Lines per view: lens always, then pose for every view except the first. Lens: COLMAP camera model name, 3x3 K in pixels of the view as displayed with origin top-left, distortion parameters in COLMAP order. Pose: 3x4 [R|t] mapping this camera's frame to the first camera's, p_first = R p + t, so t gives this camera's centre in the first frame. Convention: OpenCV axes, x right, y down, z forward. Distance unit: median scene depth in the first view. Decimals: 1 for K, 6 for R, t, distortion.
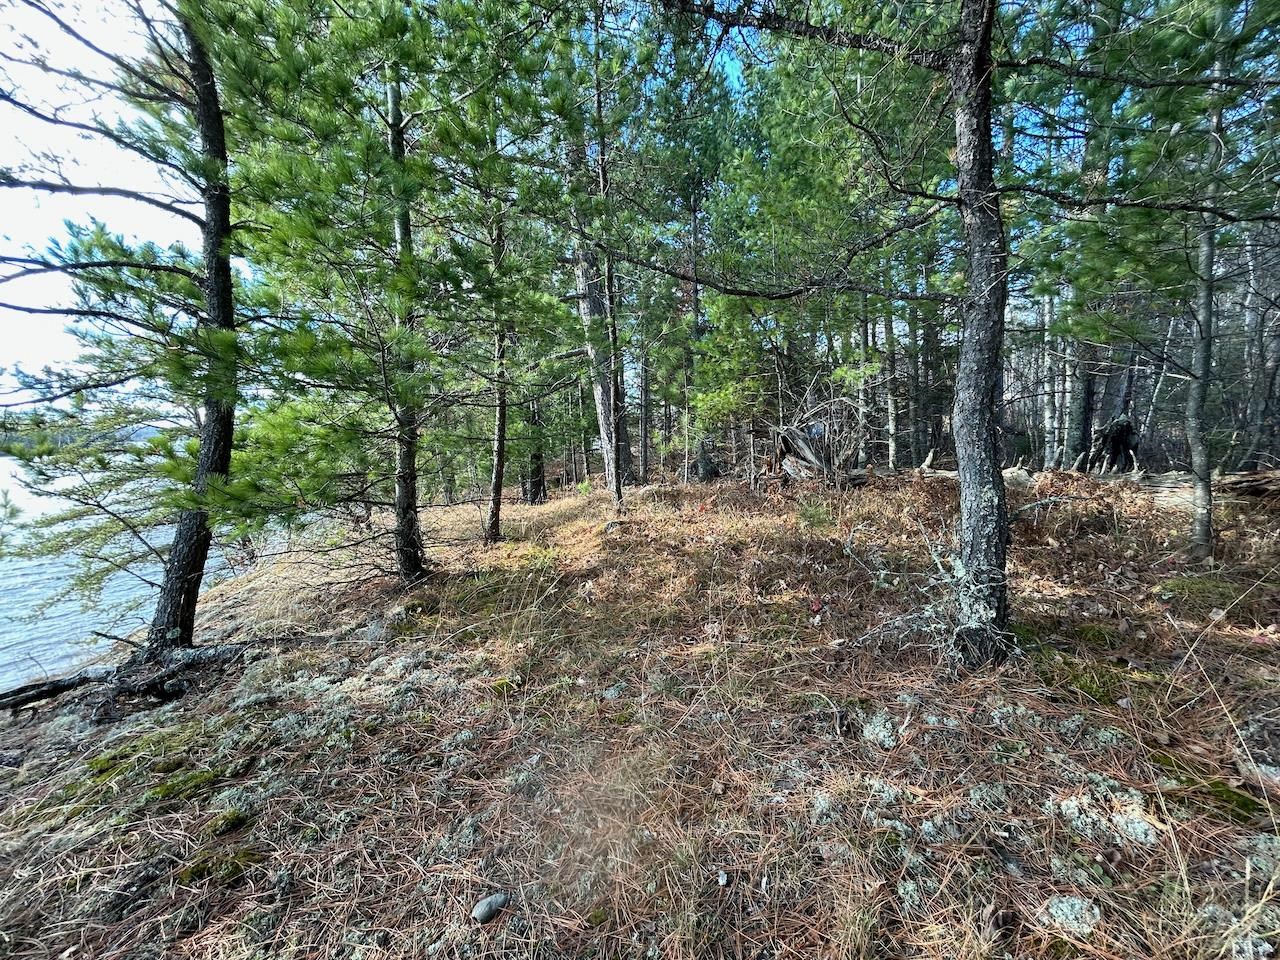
lens RADIAL K [[517.7, 0, 634.6], [0, 517.7, 483.7], [0, 0, 1]] dist [0.000269, 0.000844]
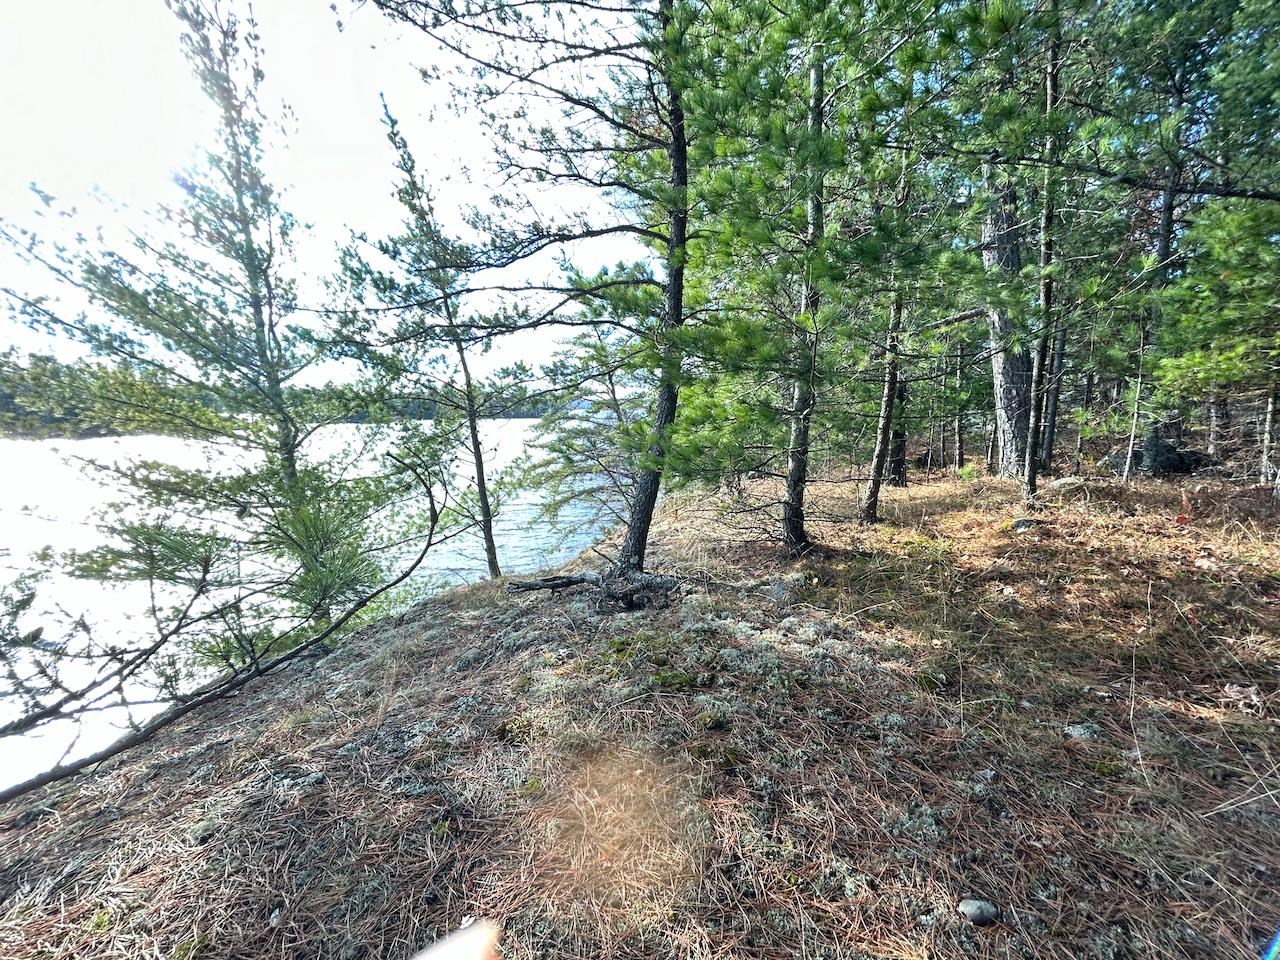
lens RADIAL K [[517.7, 0, 638.6], [0, 517.7, 476.8], [0, 0, 1]] dist [0.000269, 0.000844]
pose [[0.801235, 0.088918, -0.591706, -0.106536], [-0.066590, 0.996005, 0.059504, -0.003262], [0.594633, -0.008274, 0.803954, -0.056782]]
